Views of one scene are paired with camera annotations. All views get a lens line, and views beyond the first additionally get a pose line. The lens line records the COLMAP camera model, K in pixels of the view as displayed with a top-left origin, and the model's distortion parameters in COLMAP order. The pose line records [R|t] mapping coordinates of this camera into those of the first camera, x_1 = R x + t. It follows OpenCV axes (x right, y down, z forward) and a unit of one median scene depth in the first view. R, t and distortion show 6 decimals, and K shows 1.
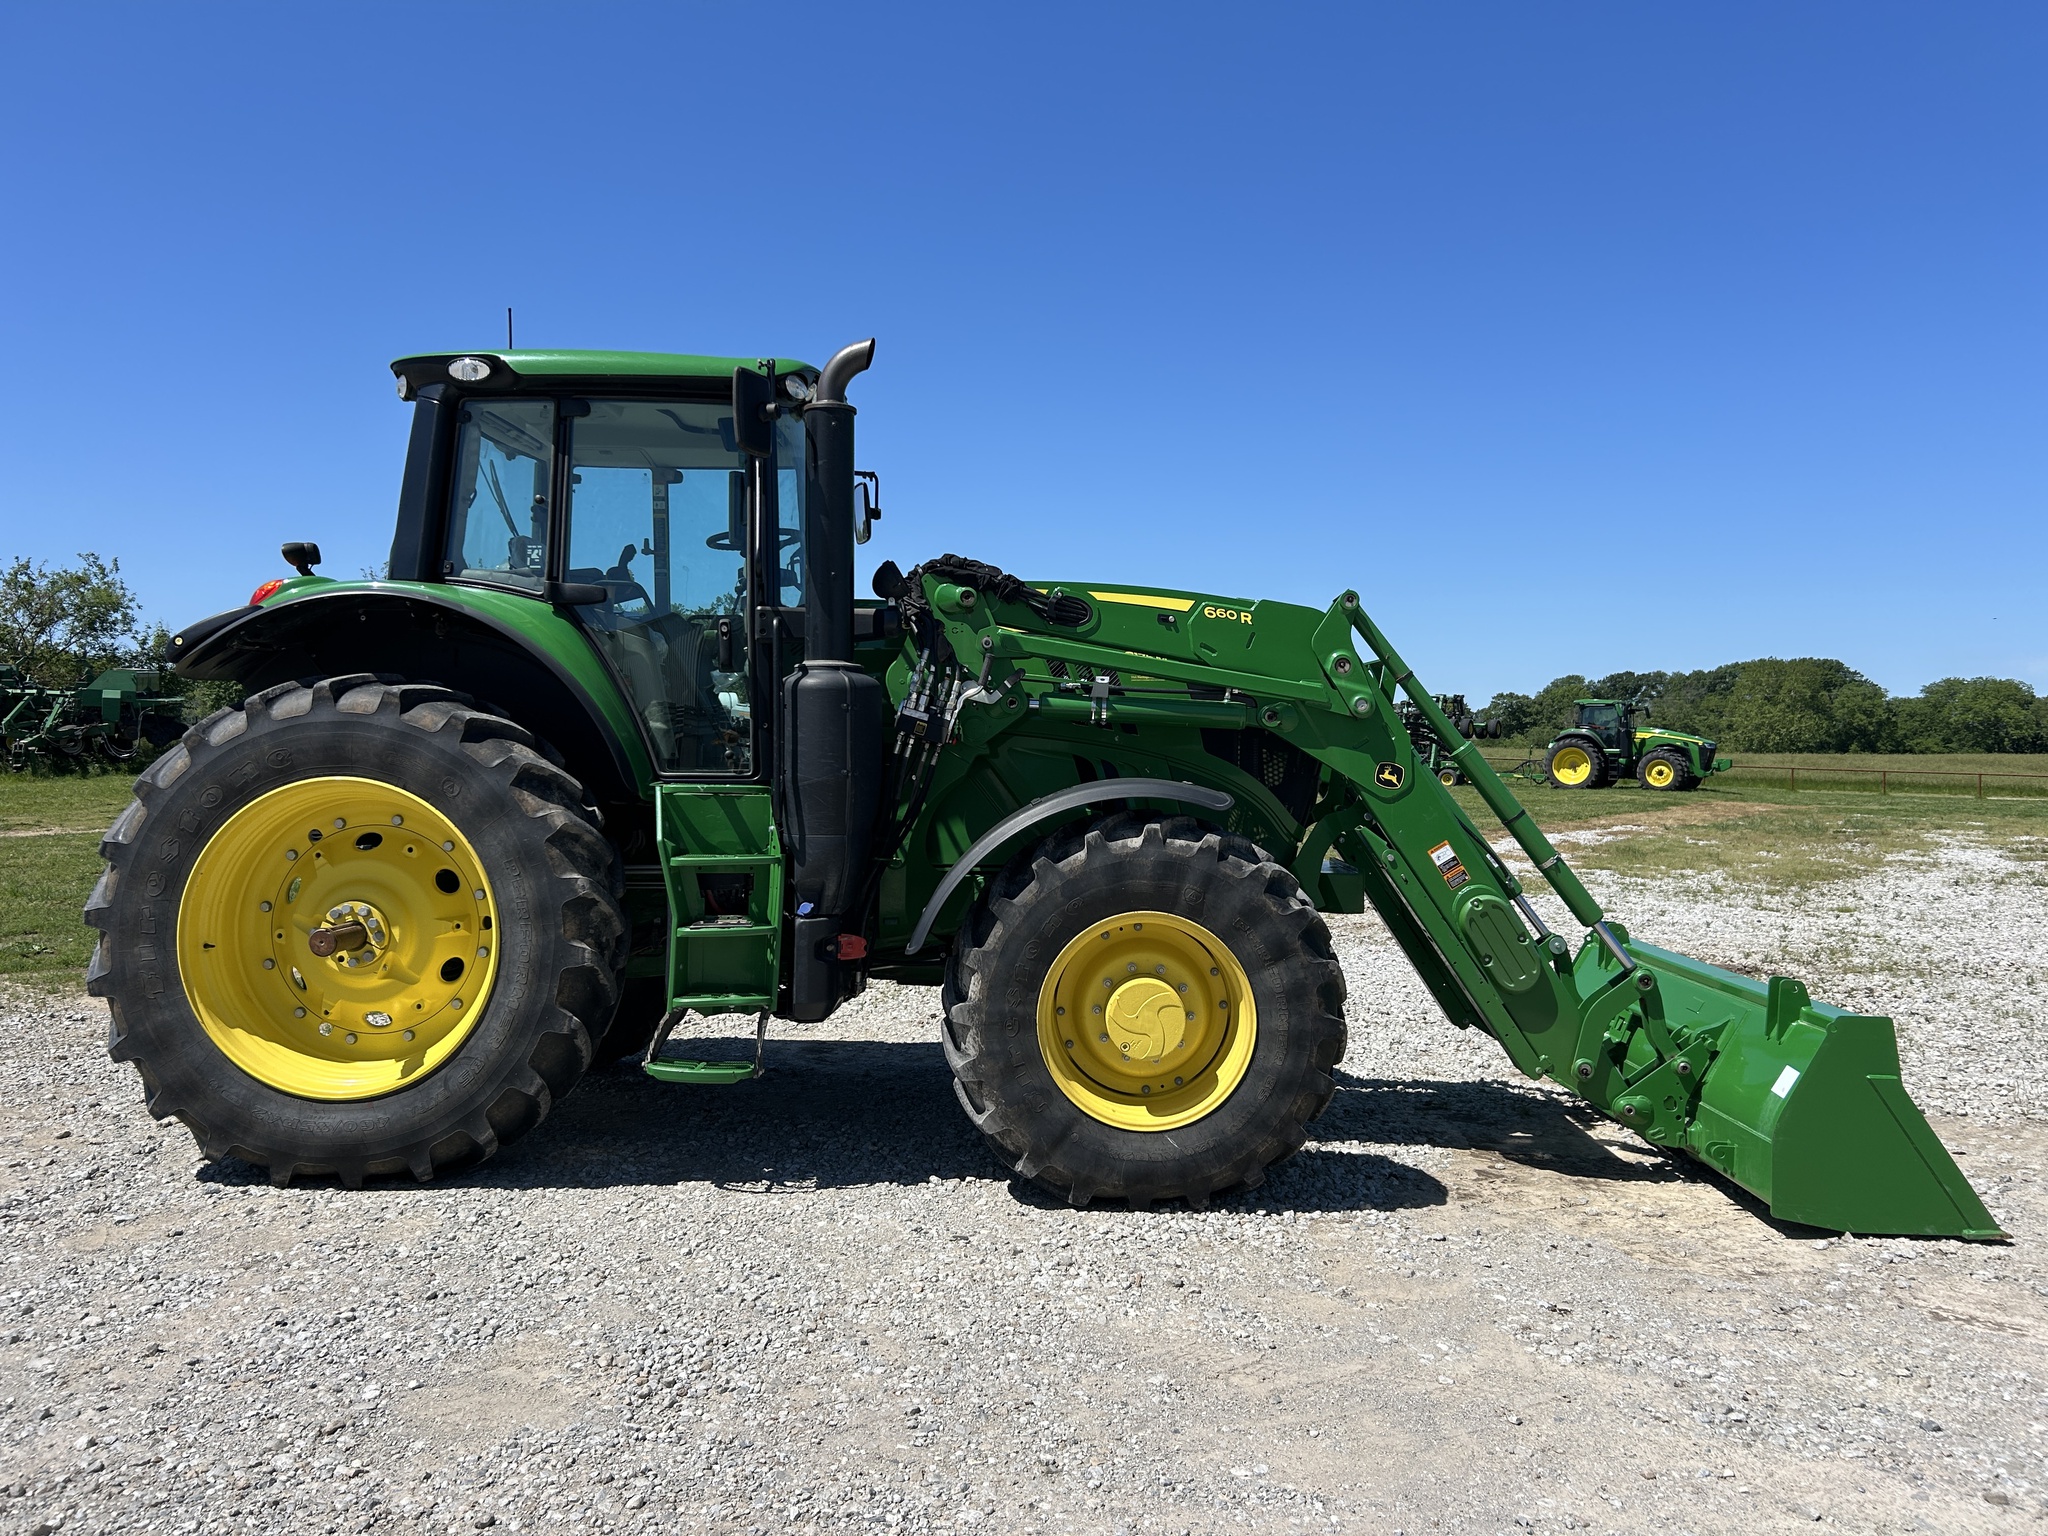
lens RADIAL K [[1540.9, 0, 1036.1], [0, 1540.9, 755.7], [0, 0, 1]] dist [0.049203, -0.050471]
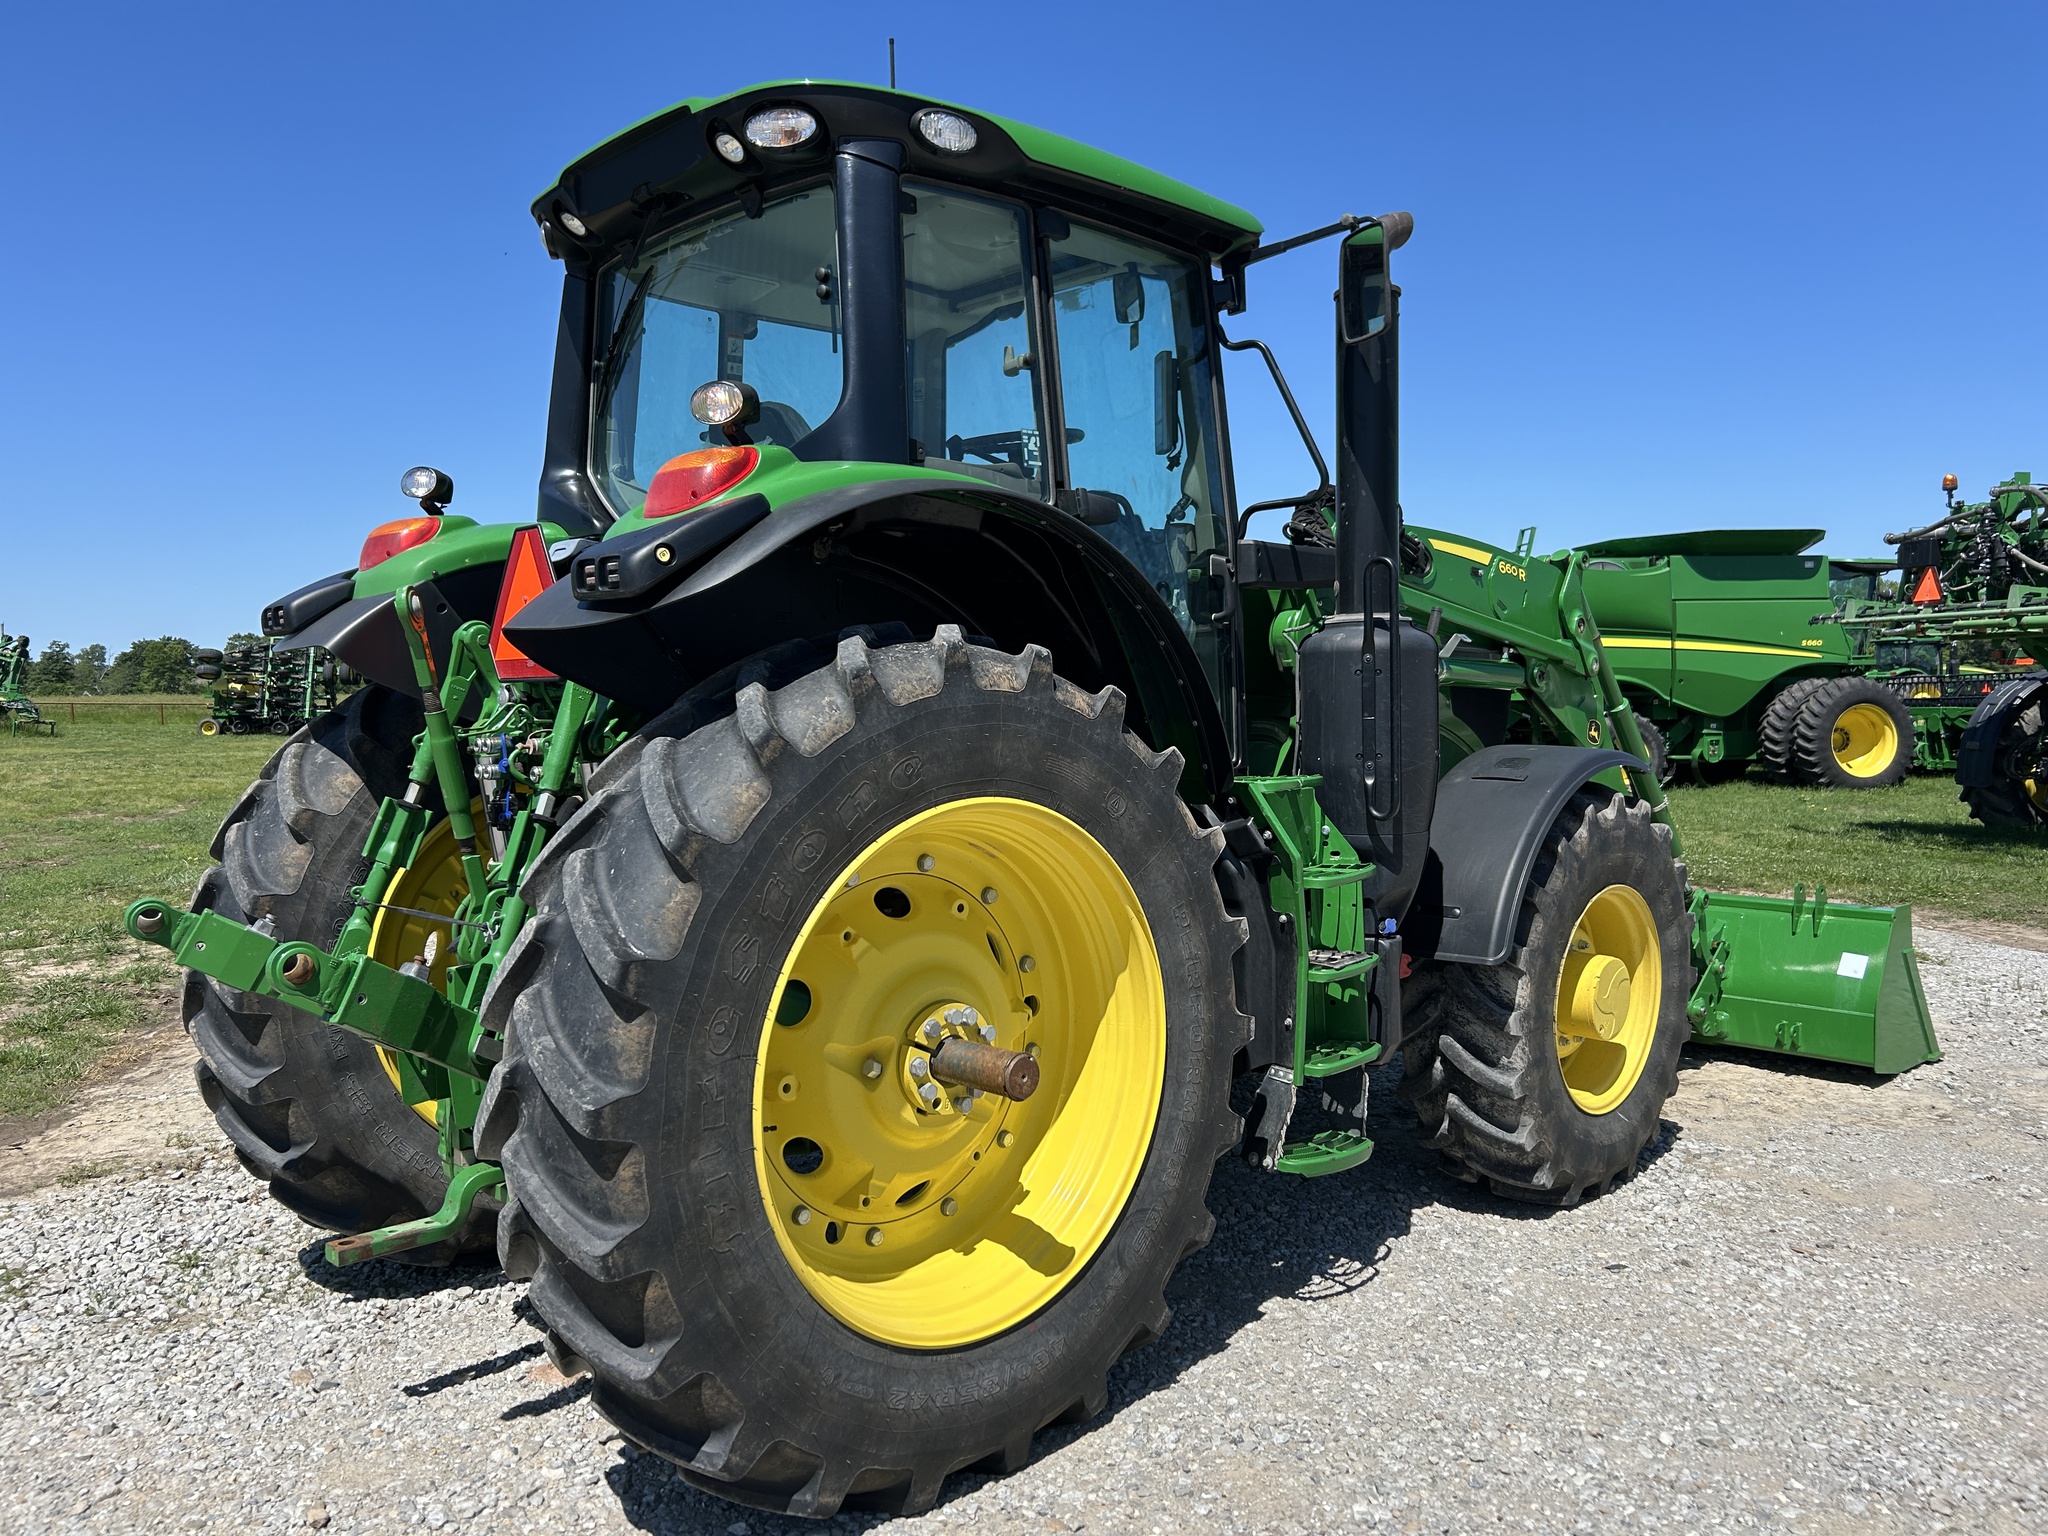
lens RADIAL K [[1540.9, 0, 1039.3], [0, 1540.9, 762.6], [0, 0, 1]] dist [0.049203, -0.050471]
pose [[0.713704, -0.050234, 0.698644, -0.842973], [0.021182, 0.998517, 0.050156, -0.029065], [-0.700127, -0.020998, 0.713710, 0.563925]]
